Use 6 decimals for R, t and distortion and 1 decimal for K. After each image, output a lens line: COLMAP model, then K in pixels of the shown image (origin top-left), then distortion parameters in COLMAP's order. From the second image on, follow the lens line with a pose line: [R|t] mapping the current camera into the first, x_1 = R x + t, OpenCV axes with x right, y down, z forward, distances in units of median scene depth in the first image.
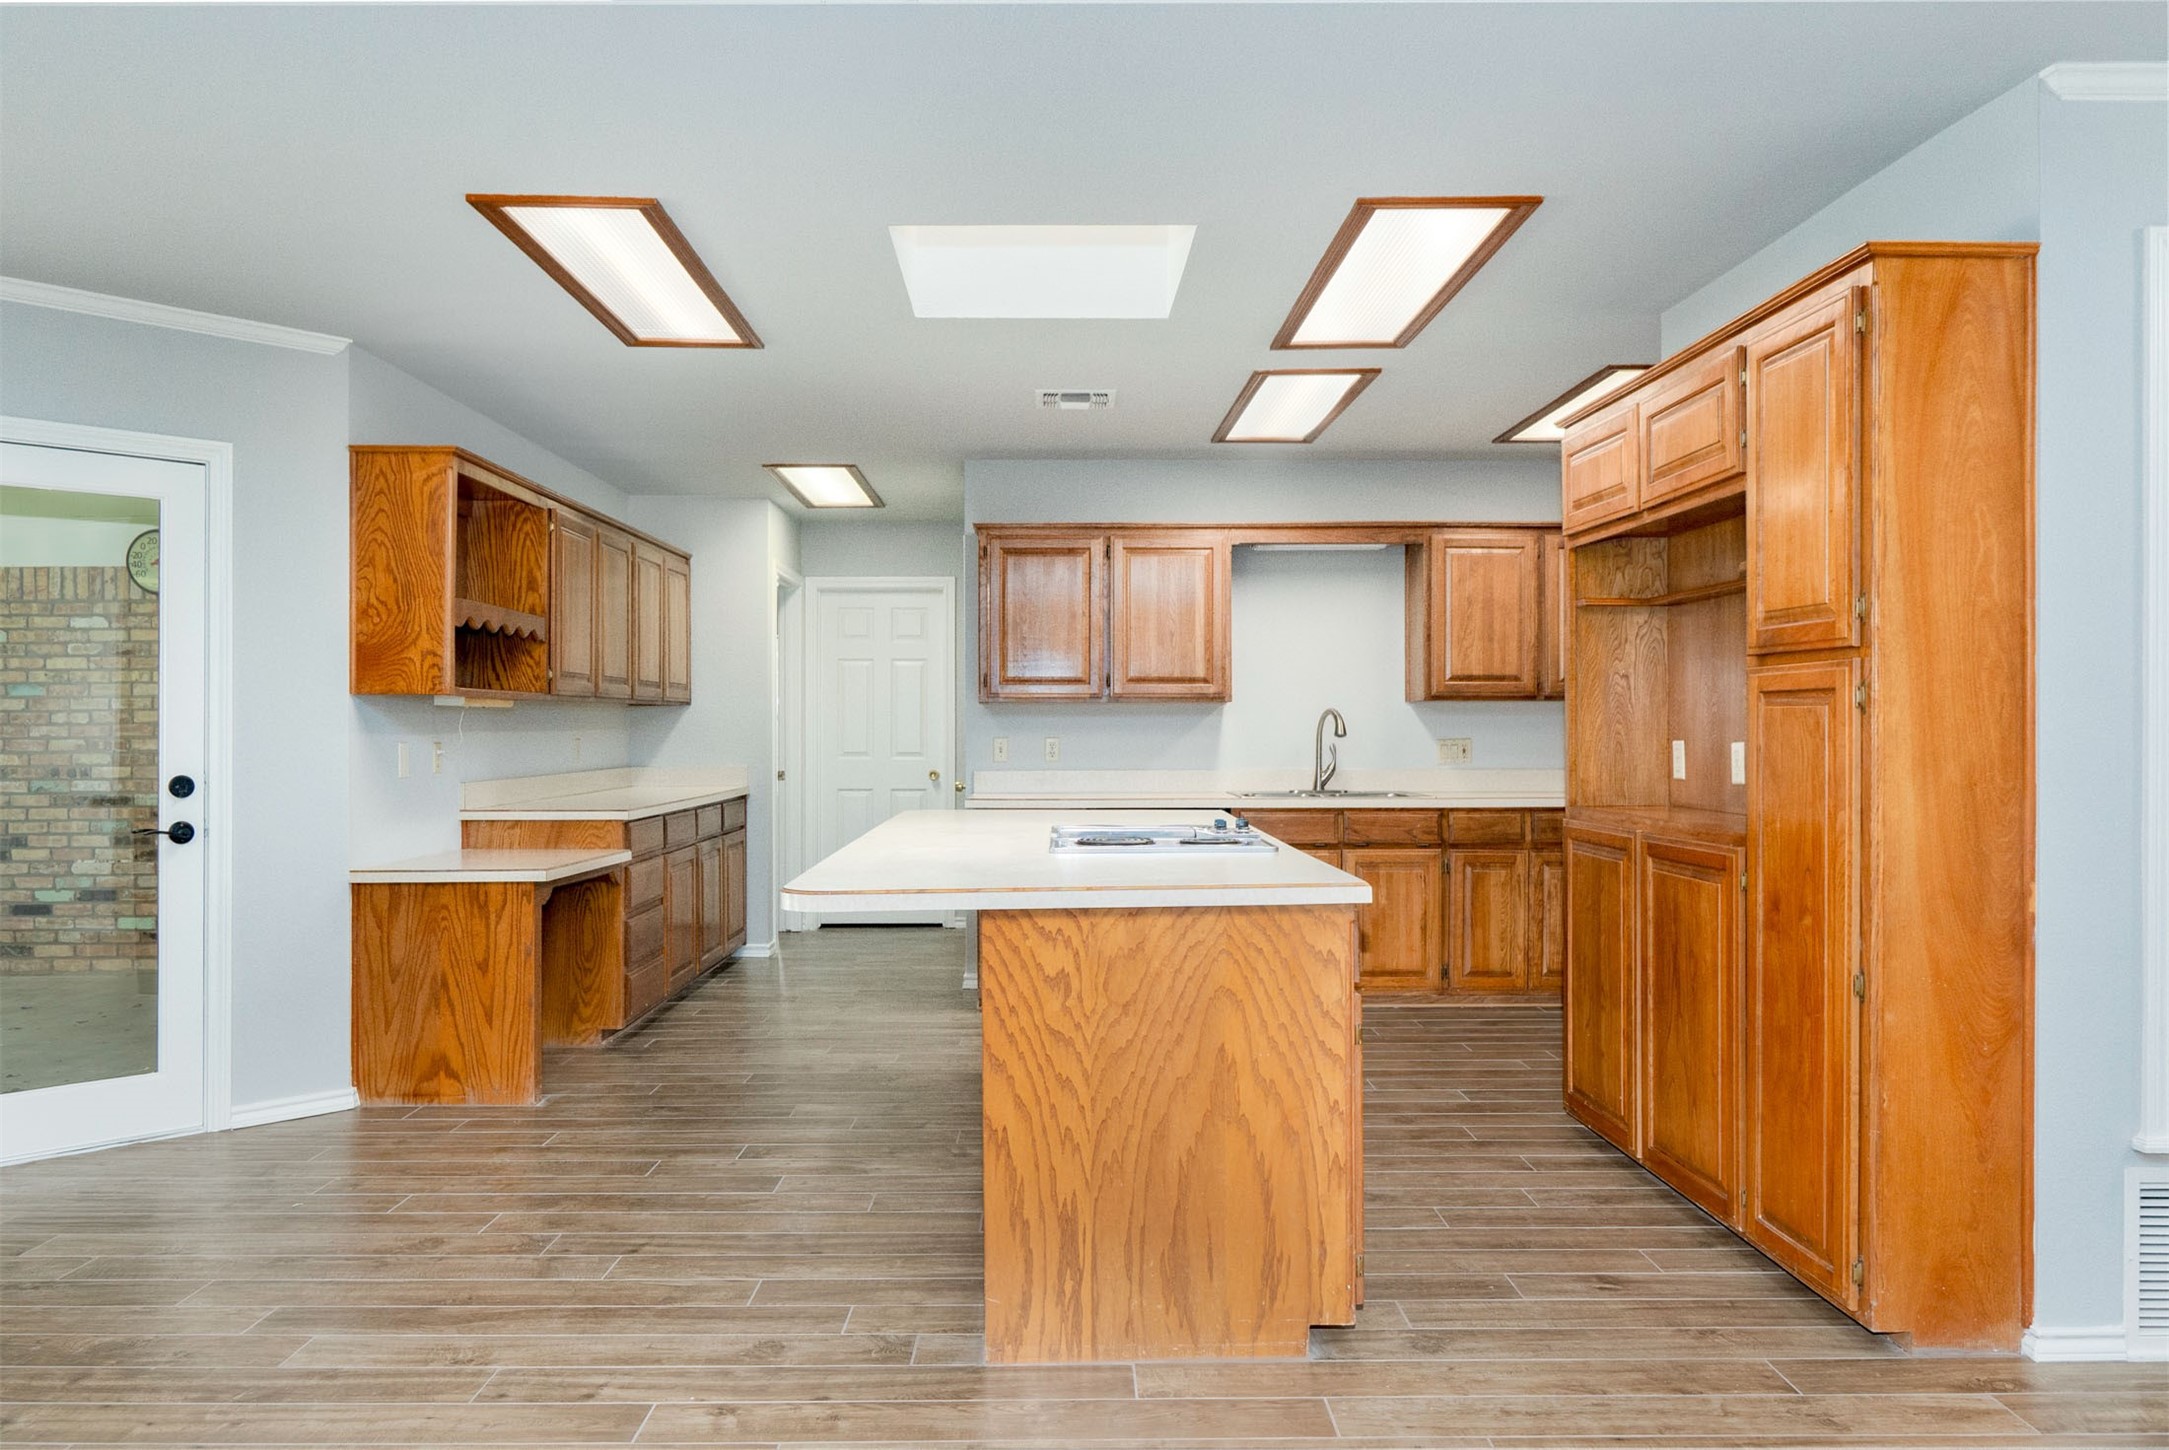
lens RADIAL K [[1521.3, 0, 1078.2], [0, 1521.3, 724.7], [0, 0, 1]] dist [-0.004645, -0.000741]
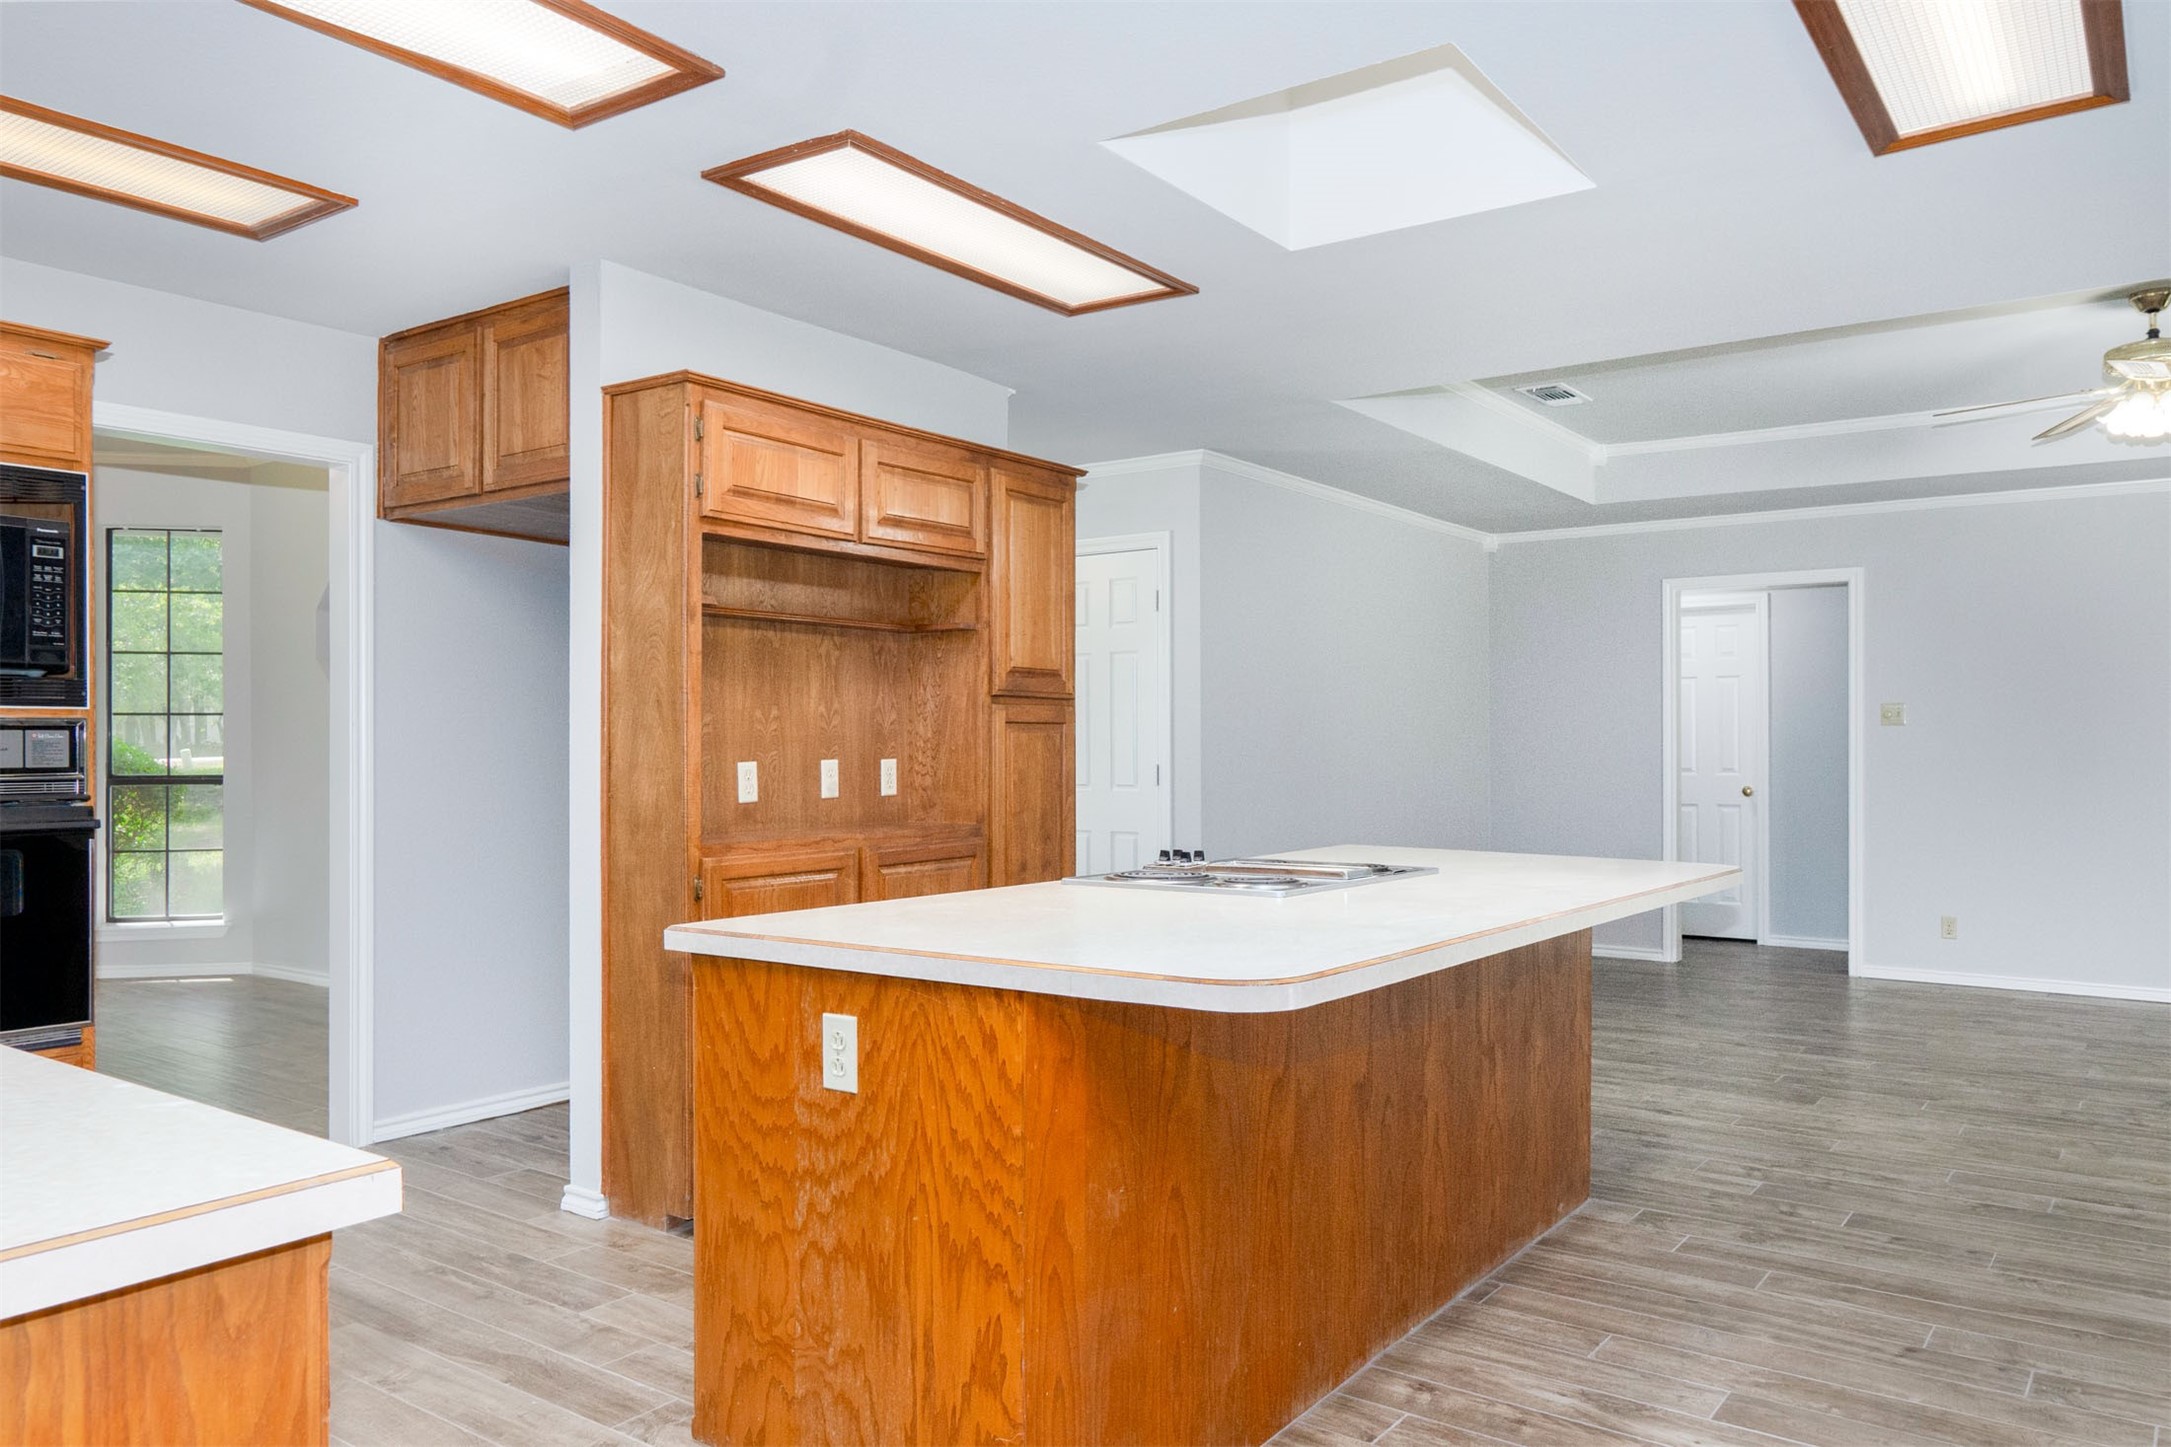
lens RADIAL K [[1507.3, 0, 1091.1], [0, 1507.3, 731.4], [0, 0, 1]] dist [-0.022615, 0.017295]
pose [[-0.800184, 0.007560, 0.599706, -0.499074], [0.004467, 0.999968, -0.006645, -0.002239], [-0.599737, -0.002638, -0.800193, 2.261000]]
